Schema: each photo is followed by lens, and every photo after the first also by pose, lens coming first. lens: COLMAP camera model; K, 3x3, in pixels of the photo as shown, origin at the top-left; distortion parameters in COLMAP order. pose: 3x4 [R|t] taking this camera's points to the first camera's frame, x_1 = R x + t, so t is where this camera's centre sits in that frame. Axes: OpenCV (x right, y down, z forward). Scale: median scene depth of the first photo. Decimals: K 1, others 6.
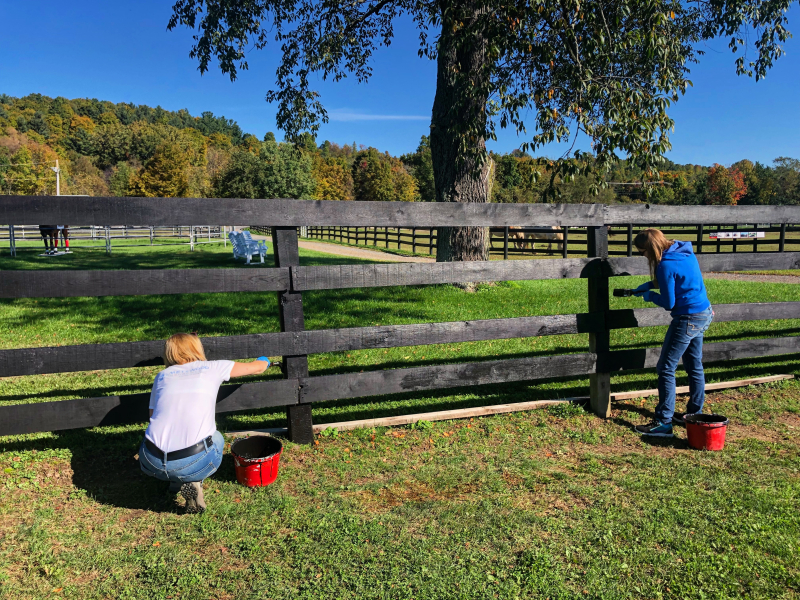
lens RADIAL K [[654.5, 0, 399.1], [0, 654.5, 299.9], [0, 0, 1]] dist [0.033184, -0.041145]
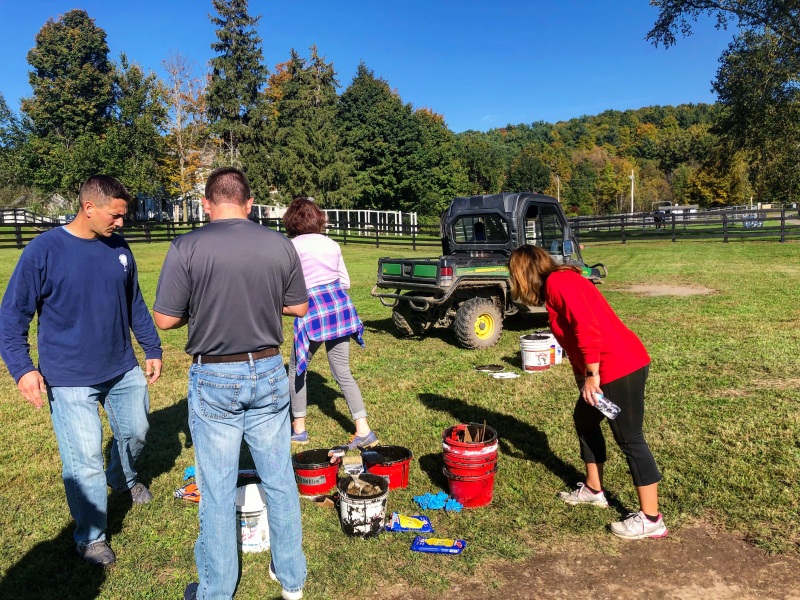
lens RADIAL K [[654.5, 0, 392.9], [0, 654.5, 295.7], [0, 0, 1]] dist [0.033184, -0.041145]
pose [[0.699632, 0.044571, -0.713112, 0.055360], [-0.040361, 0.998924, 0.022836, 0.016507], [0.713362, 0.012805, 0.700678, -0.155956]]
